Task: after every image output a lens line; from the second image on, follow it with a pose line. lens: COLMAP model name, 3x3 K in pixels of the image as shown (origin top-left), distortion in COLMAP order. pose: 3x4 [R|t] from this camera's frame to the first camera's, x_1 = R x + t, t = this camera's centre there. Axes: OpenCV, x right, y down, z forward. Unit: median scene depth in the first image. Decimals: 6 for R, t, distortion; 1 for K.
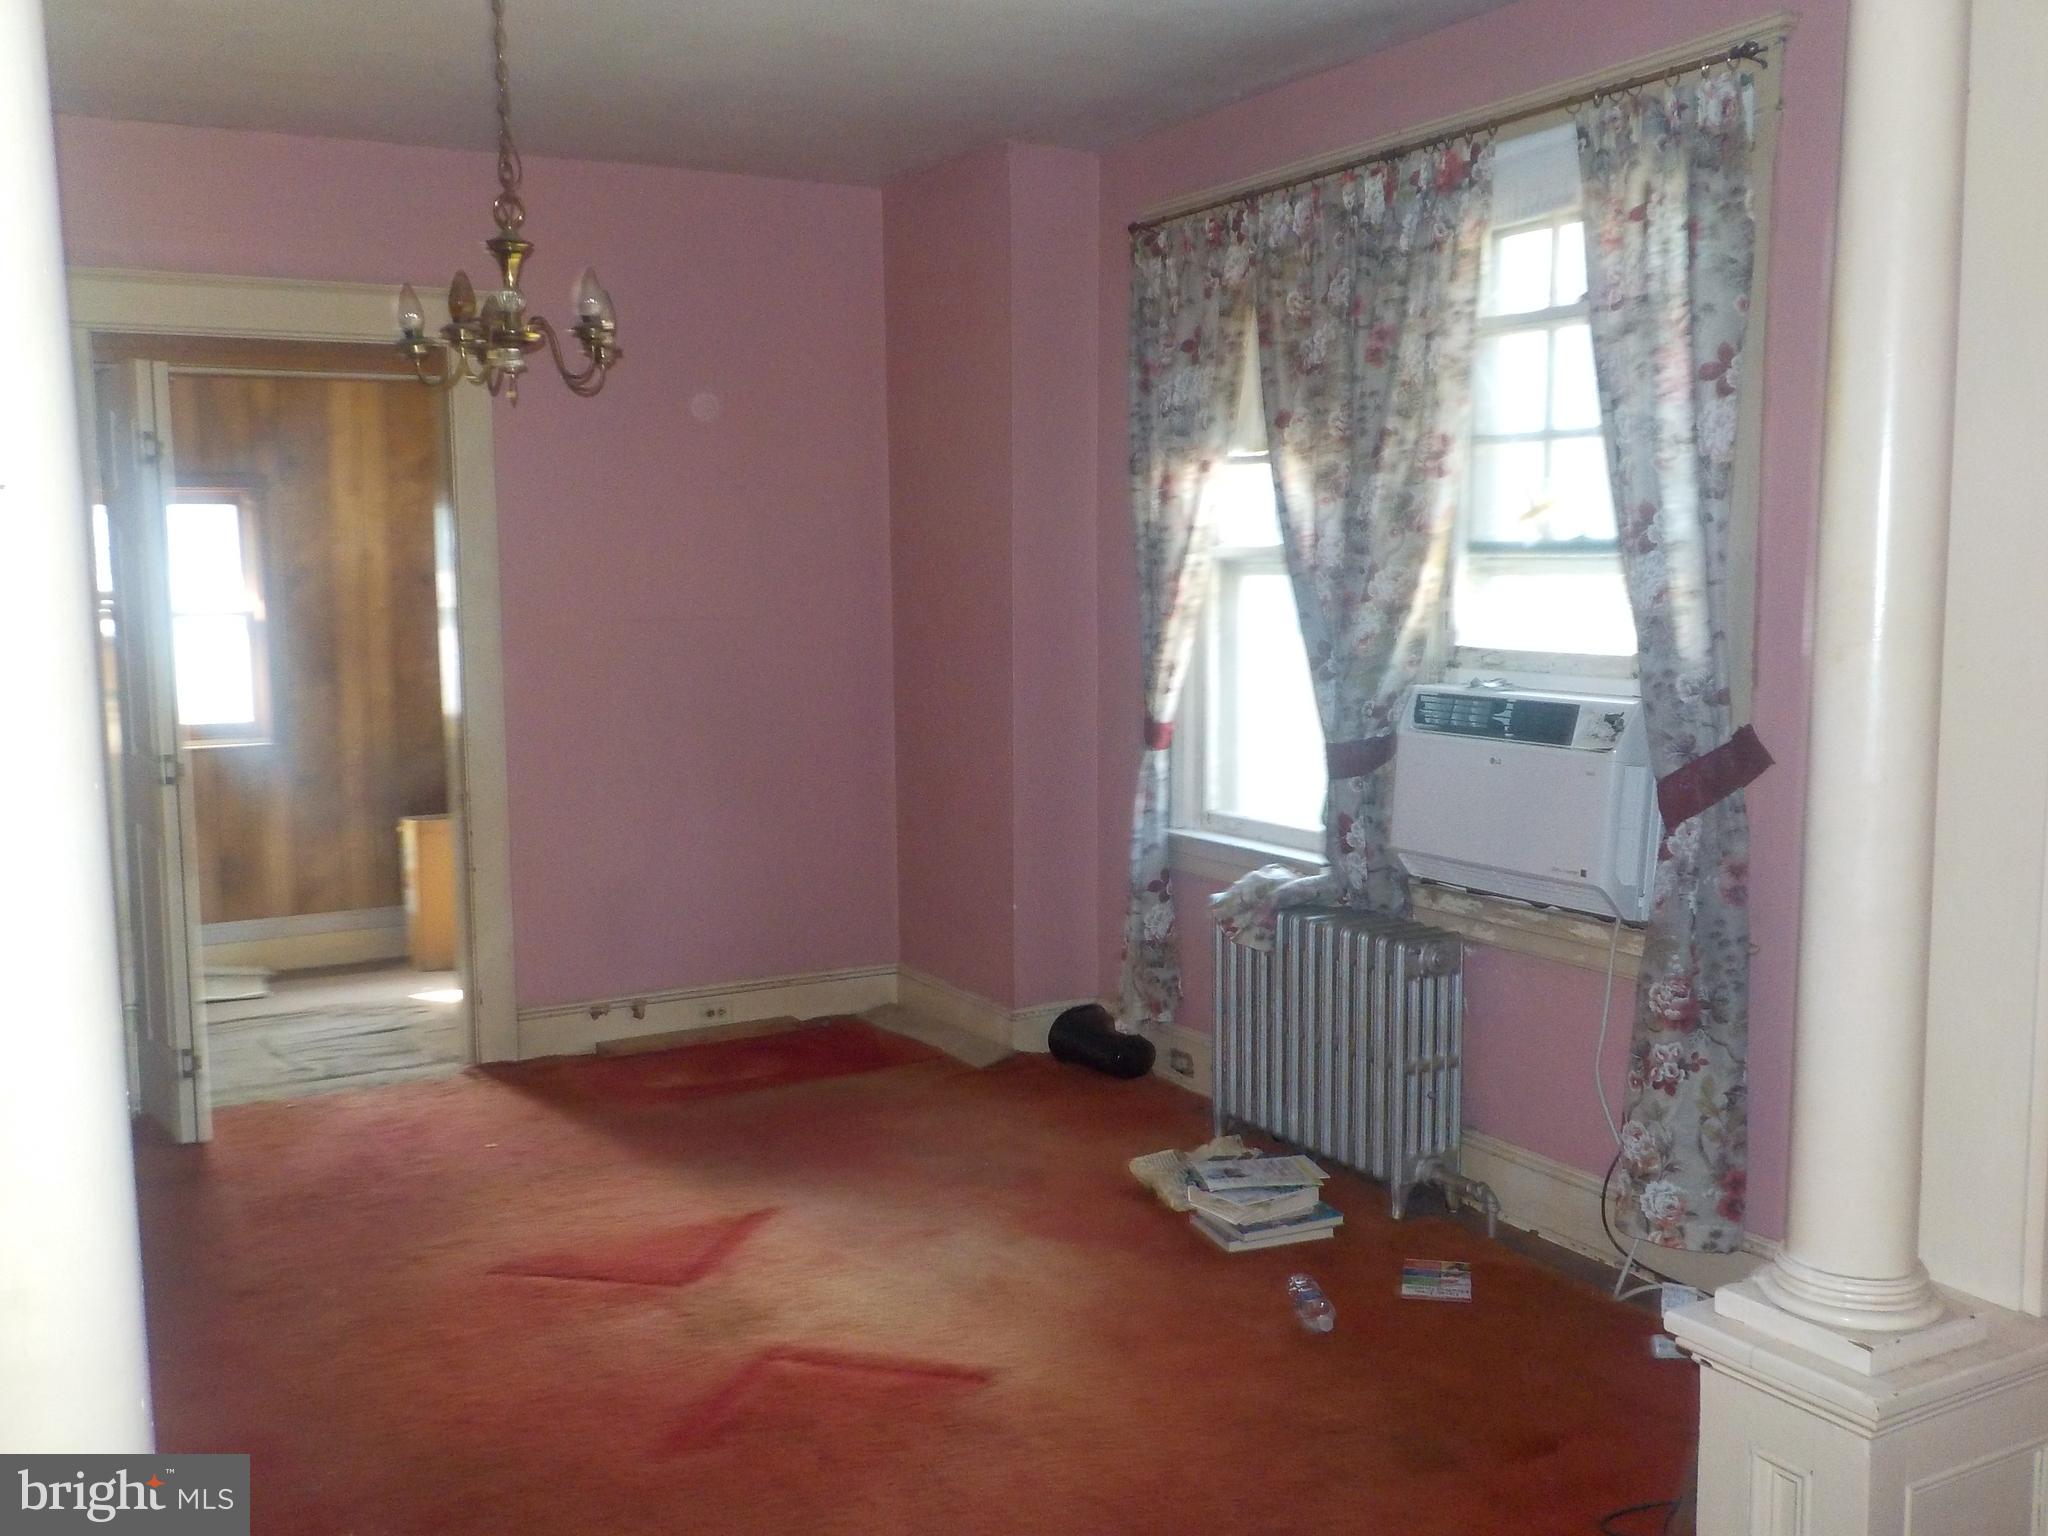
lens RADIAL K [[1892.9, 0, 1023.7], [0, 1892.9, 769.7], [0, 0, 1]] dist [0.015830, 0.000000]
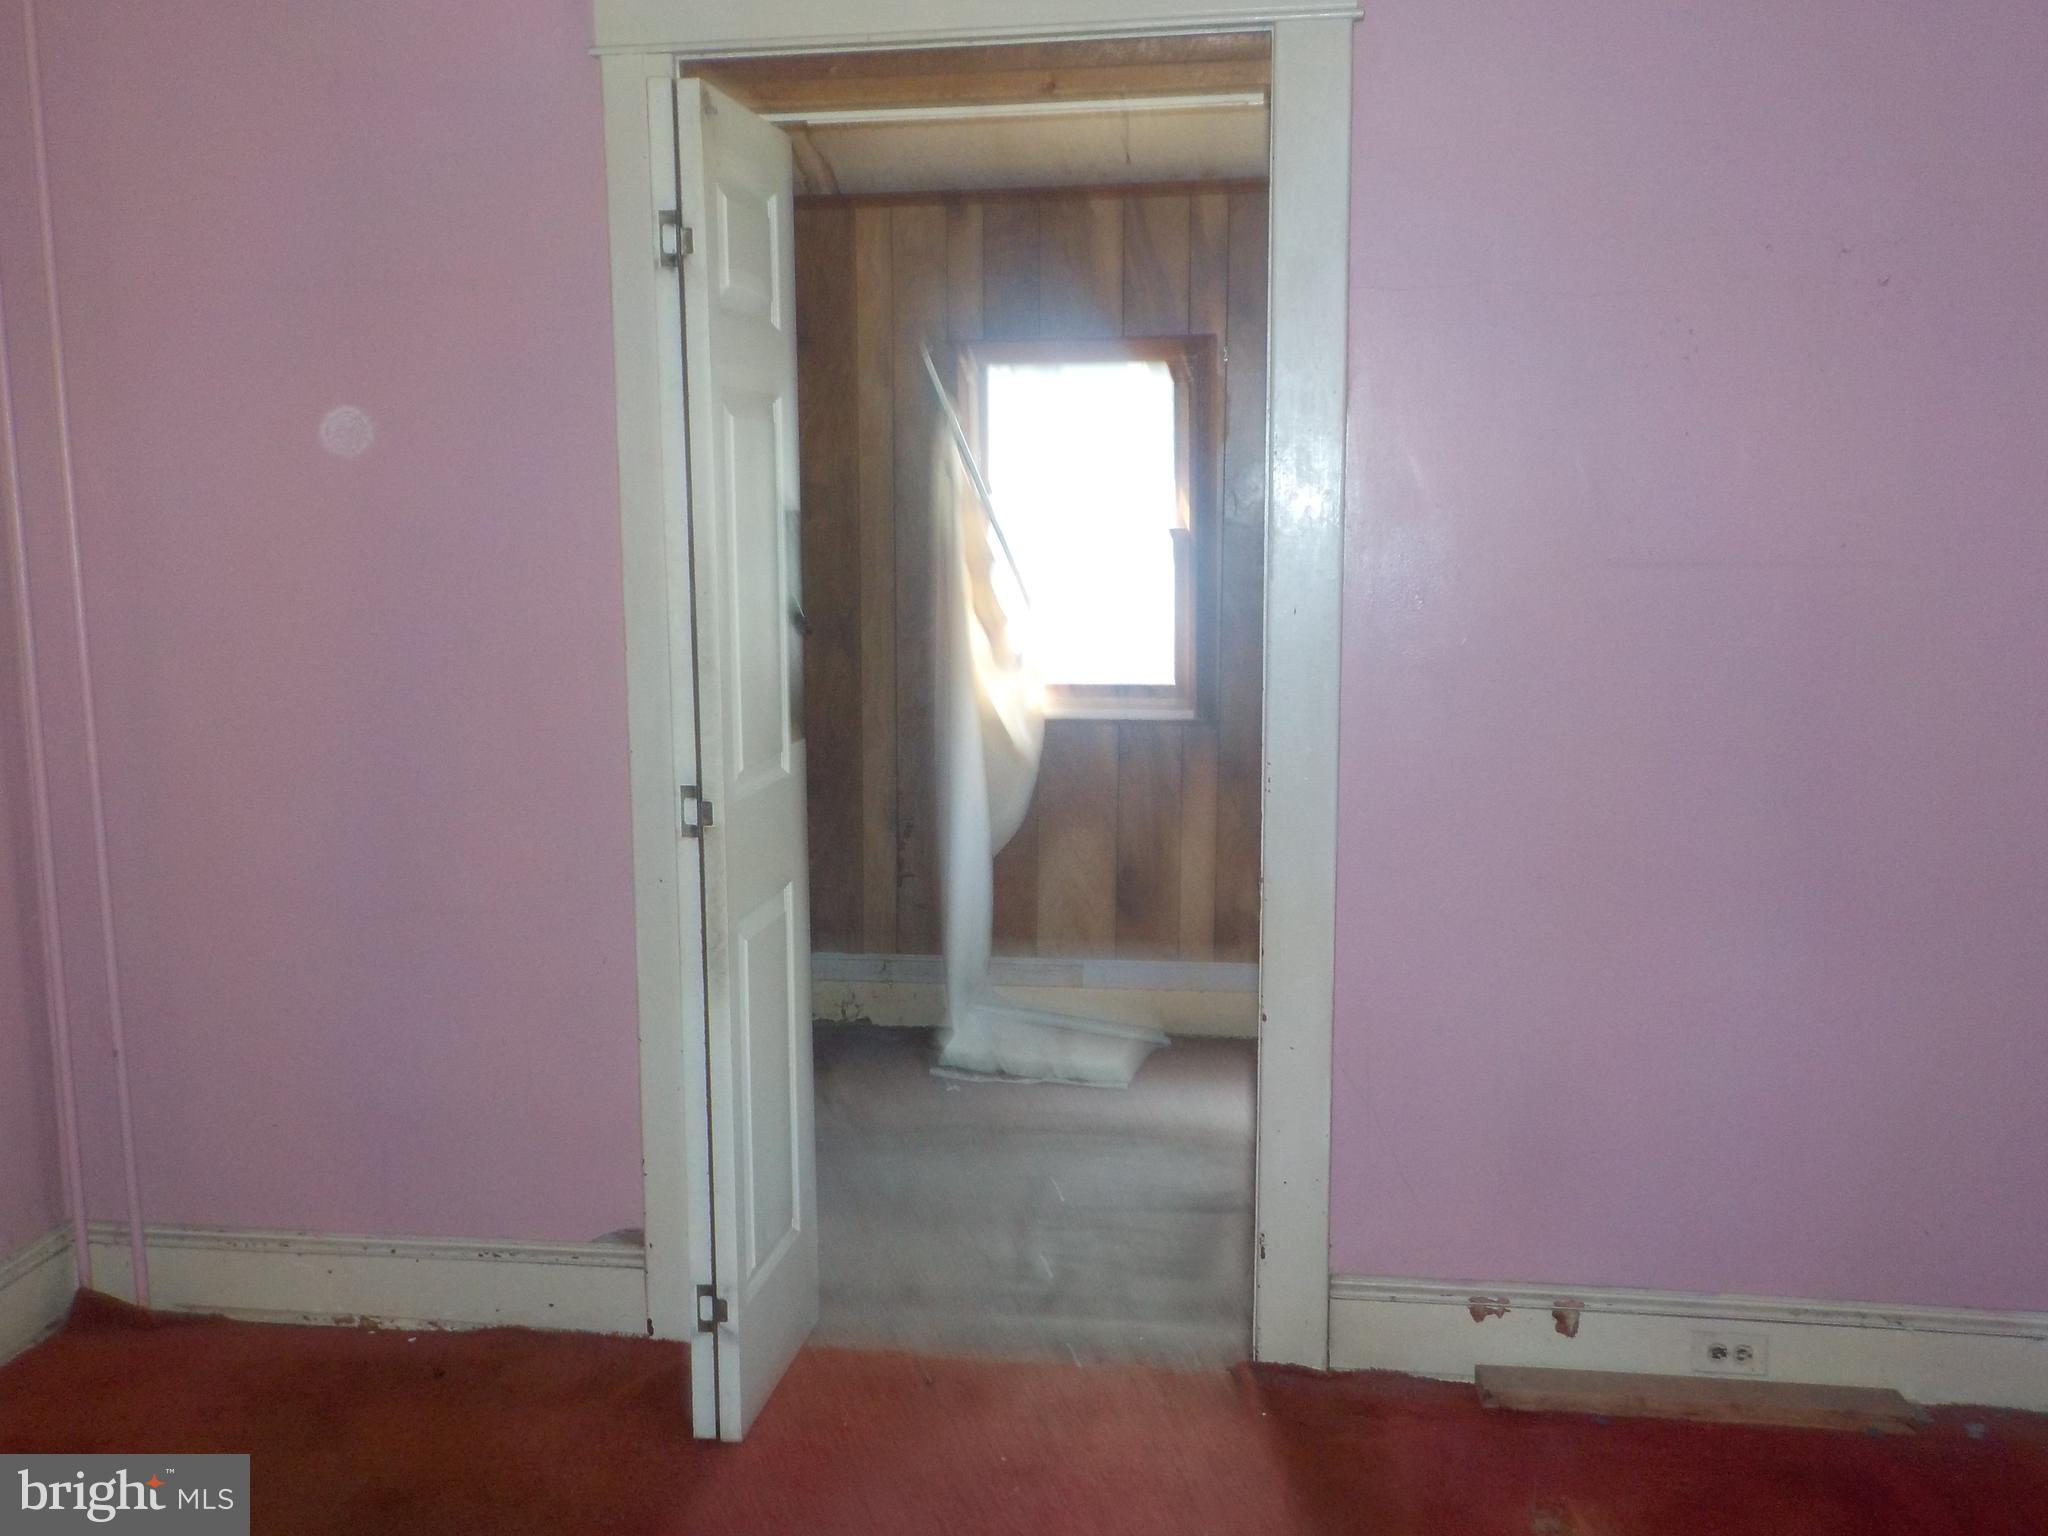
lens RADIAL K [[1892.9, 0, 1024.8], [0, 1892.9, 768.1], [0, 0, 1]] dist [0.015830, 0.000000]
pose [[0.784372, 0.089399, -0.613815, -0.015140], [-0.064760, 0.995954, 0.062302, -0.045657], [0.616901, -0.009118, 0.786988, 0.505426]]
